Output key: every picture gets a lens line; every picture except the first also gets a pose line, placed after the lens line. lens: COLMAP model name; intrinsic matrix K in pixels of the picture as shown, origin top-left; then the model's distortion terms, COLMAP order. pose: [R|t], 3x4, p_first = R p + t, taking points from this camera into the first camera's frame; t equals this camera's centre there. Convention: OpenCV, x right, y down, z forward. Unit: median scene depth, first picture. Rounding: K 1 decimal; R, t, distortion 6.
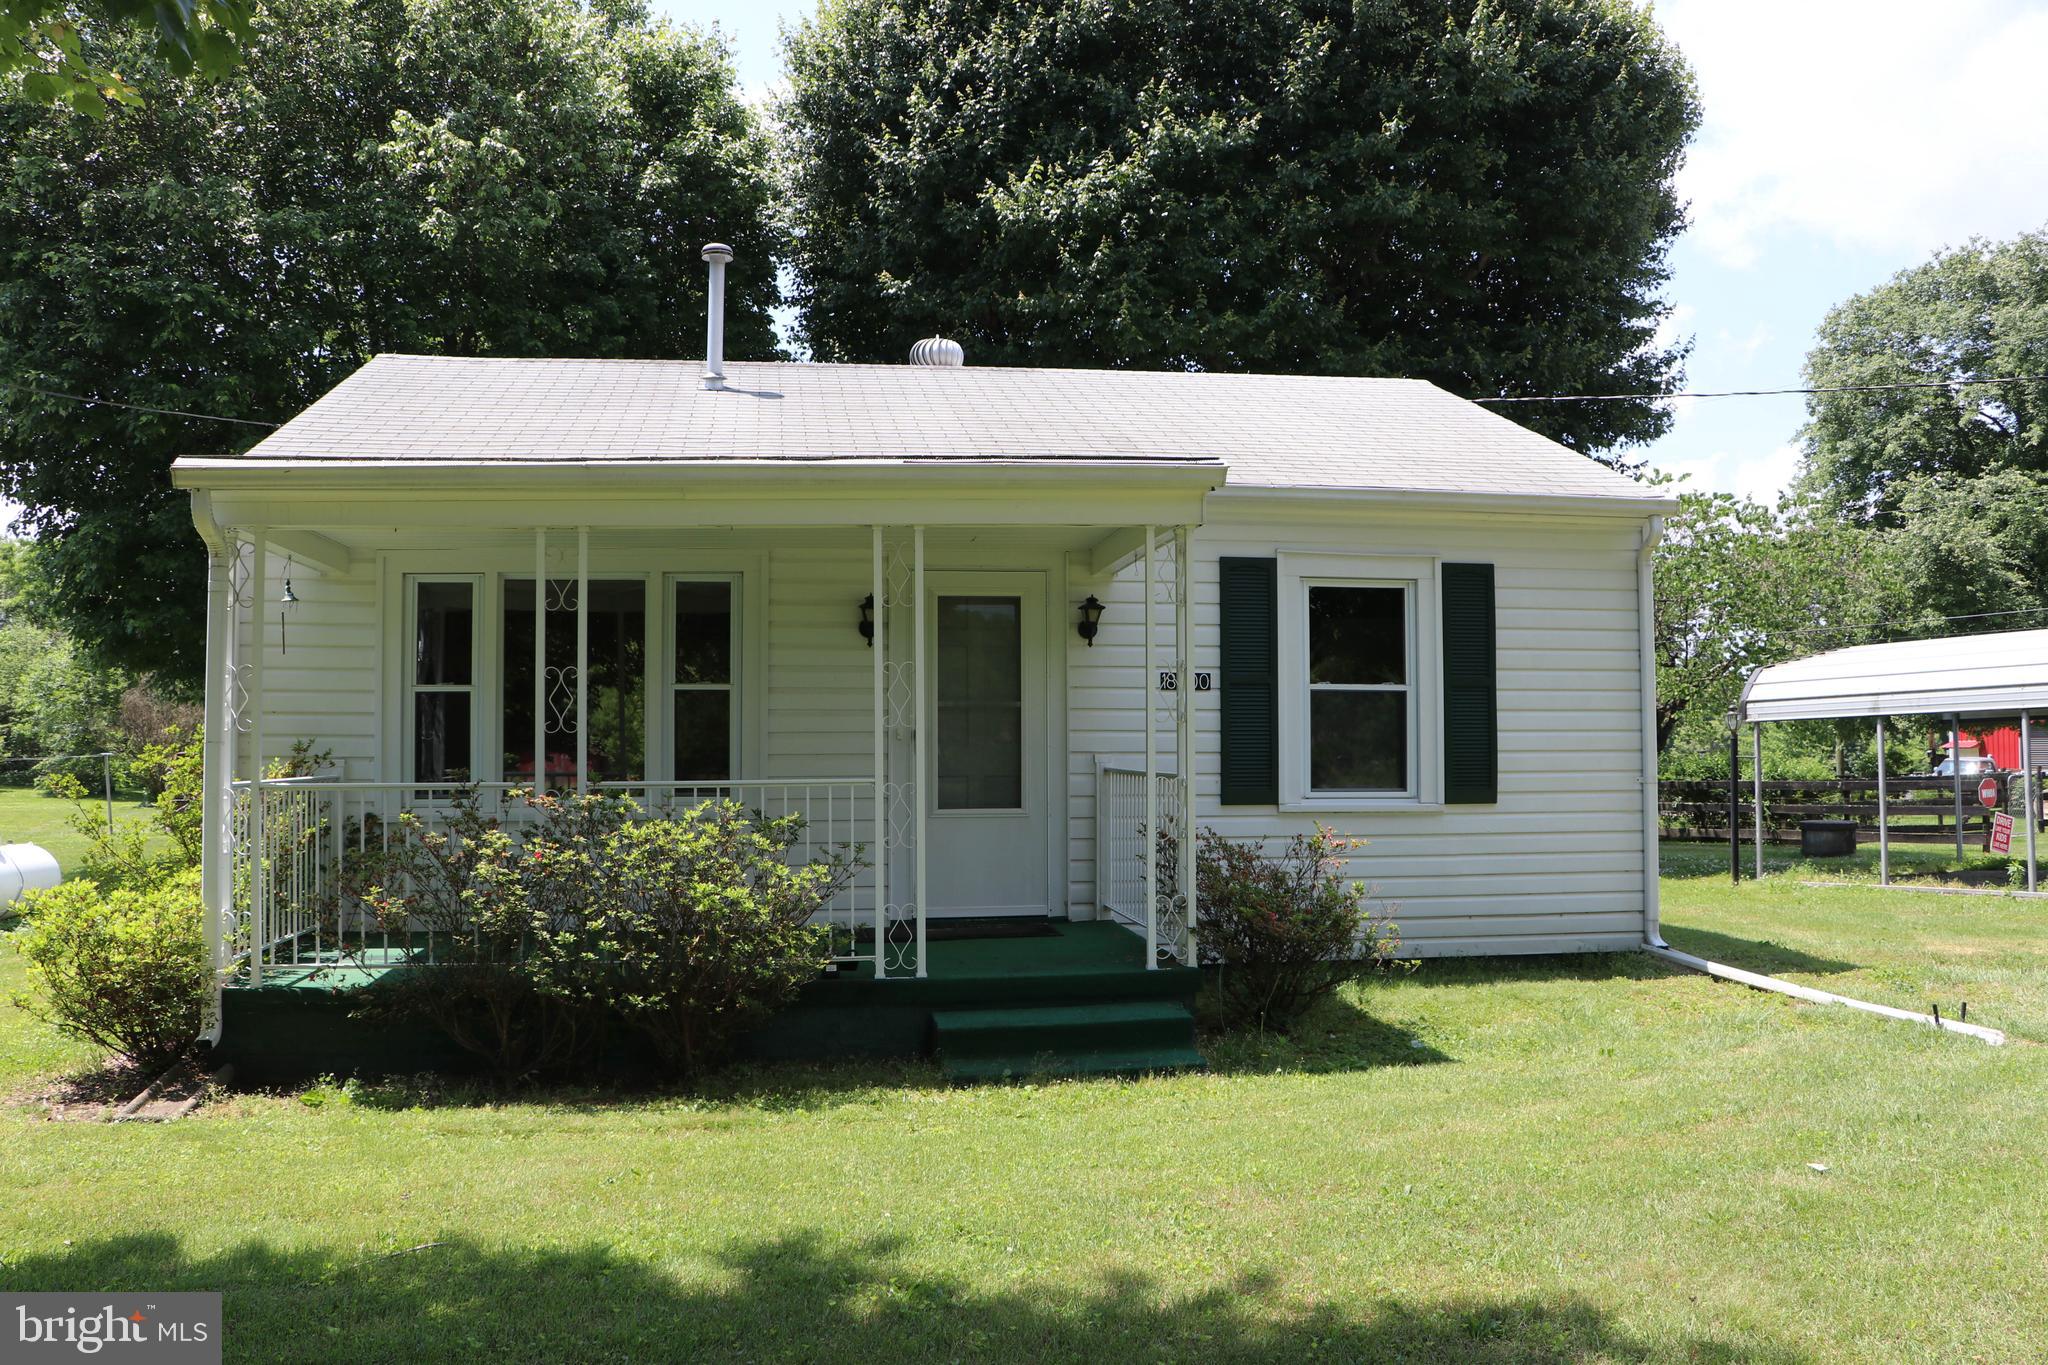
lens RADIAL K [[1680.3, 0, 1015.3], [0, 1680.3, 692.9], [0, 0, 1]] dist [-0.186372, 0.163144]
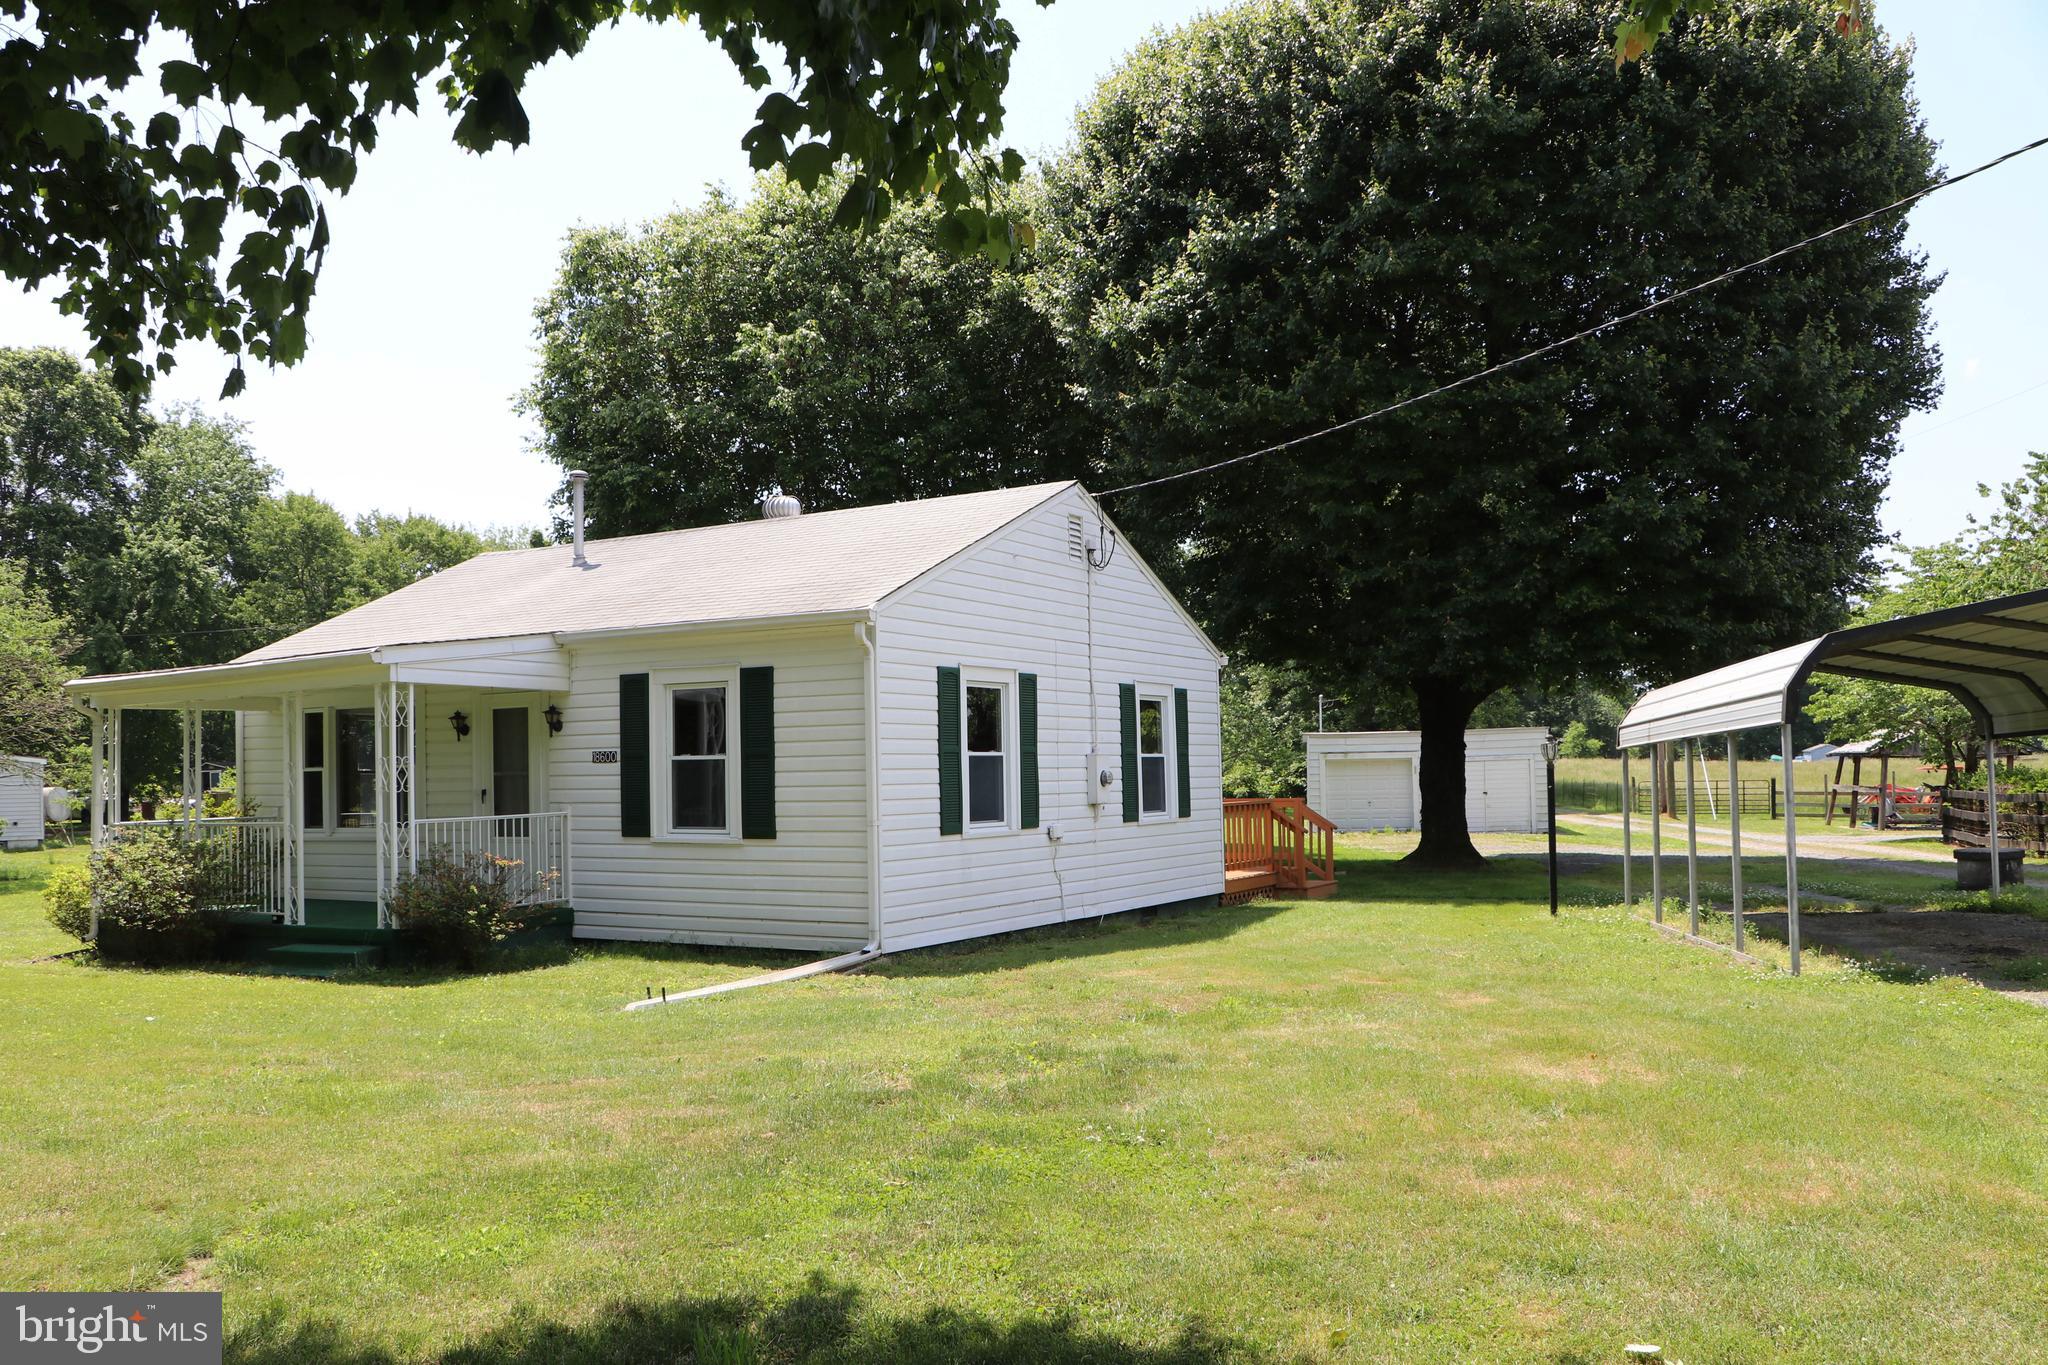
lens RADIAL K [[1680.3, 0, 1009.9], [0, 1680.3, 678.3], [0, 0, 1]] dist [-0.186372, 0.163144]
pose [[0.785454, -0.048154, -0.617044, 1.342737], [0.041918, 0.998818, -0.024589, -0.025888], [0.617499, -0.006552, 0.786544, 0.022403]]
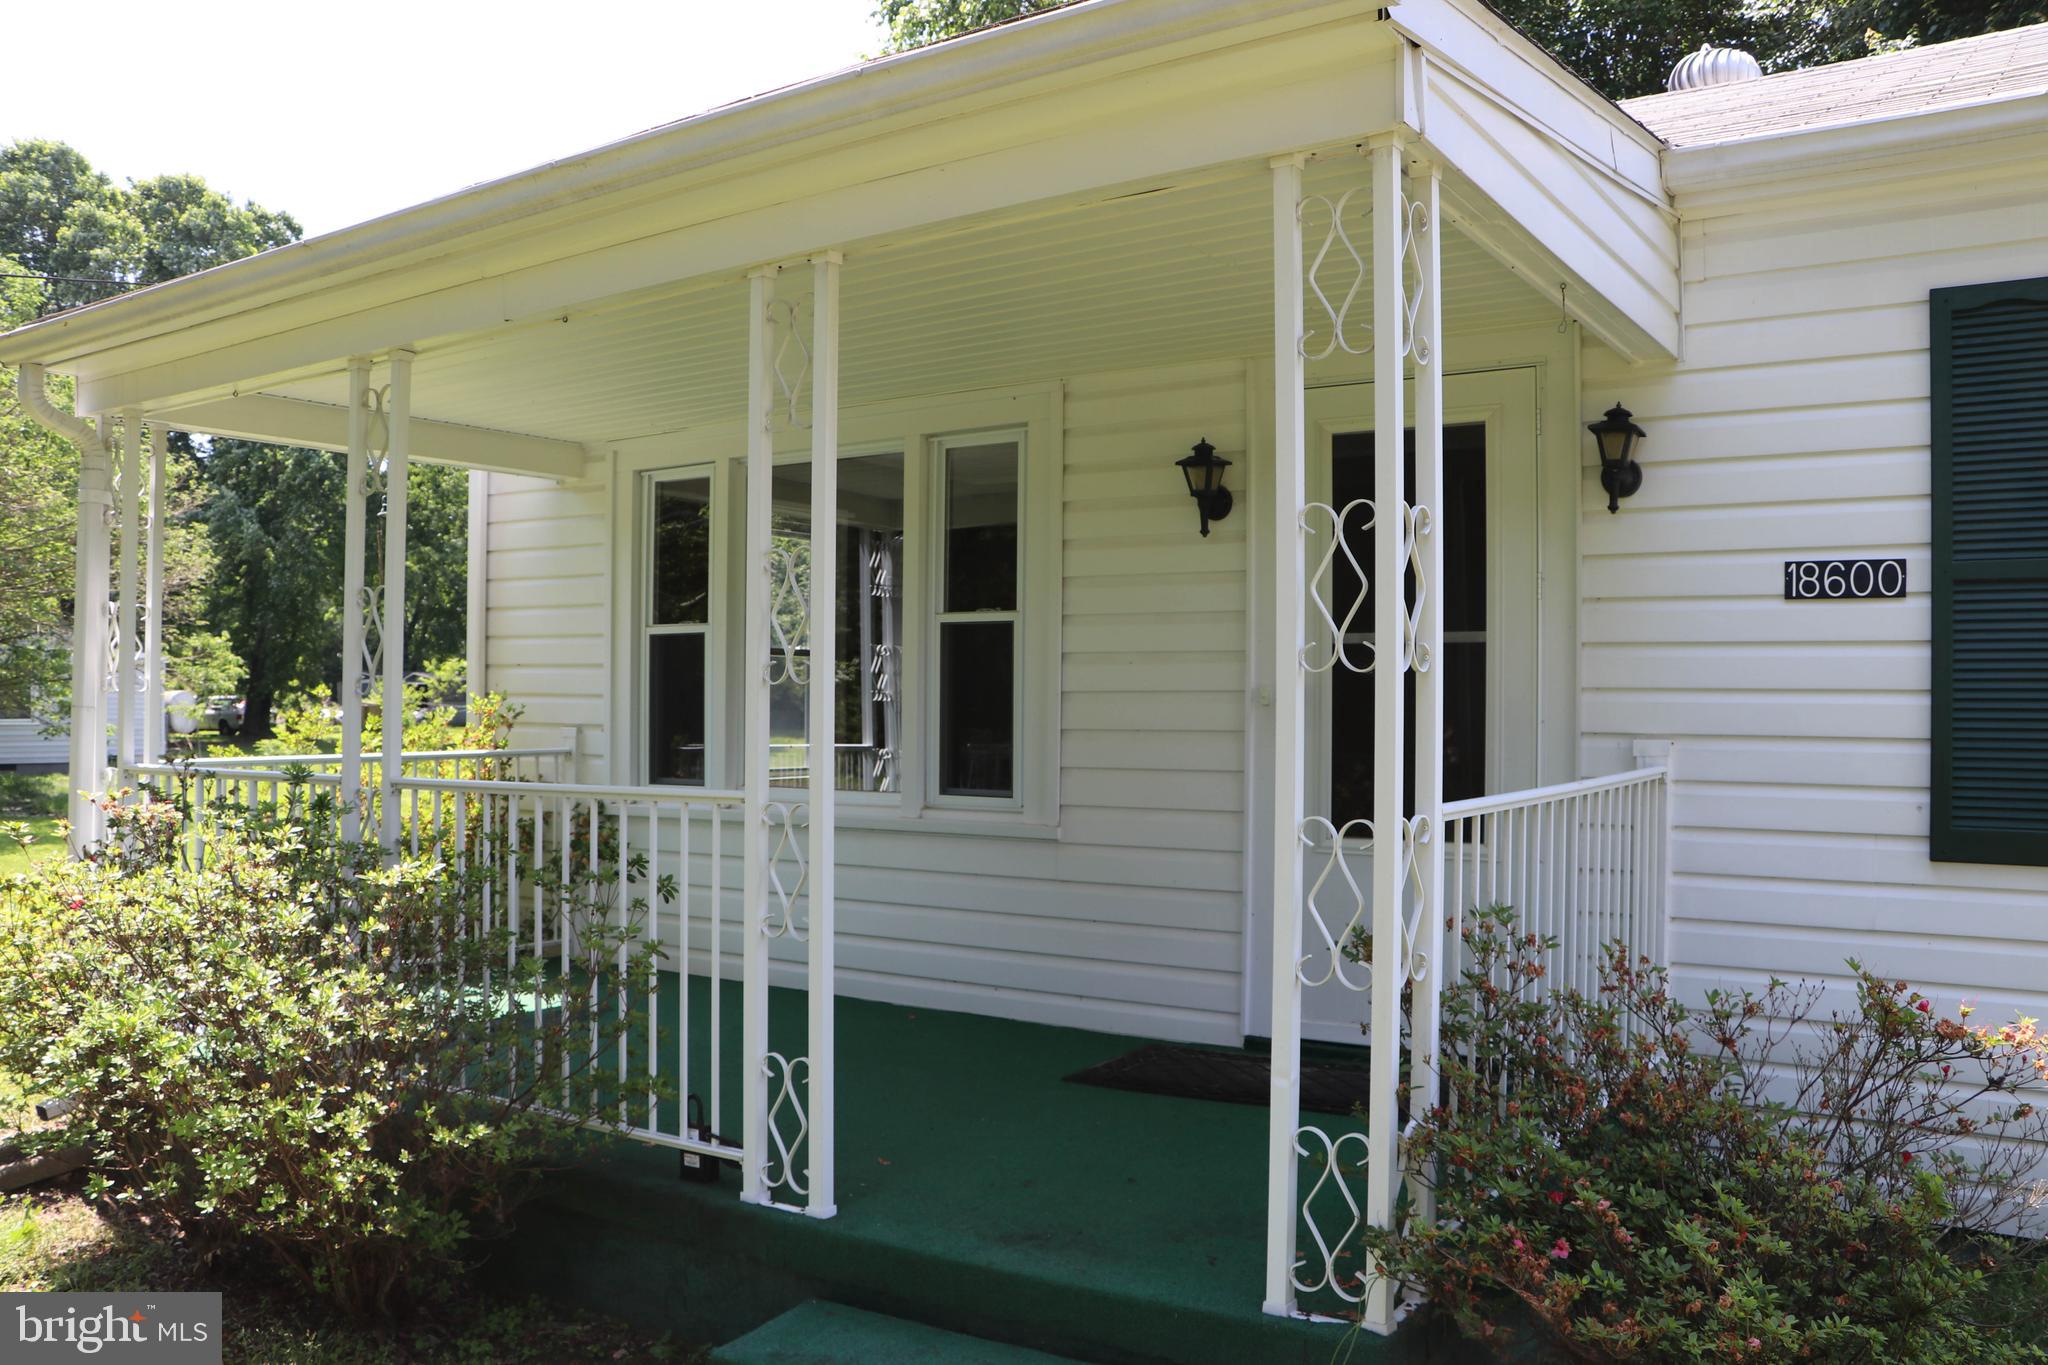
lens RADIAL K [[1680.3, 0, 1020.5], [0, 1680.3, 673.1], [0, 0, 1]] dist [-0.186372, 0.163144]
pose [[0.738175, -0.004553, -0.674593, 0.228742], [0.016128, 0.999811, 0.010900, 0.010015], [0.674416, -0.018926, 0.738109, 0.532128]]
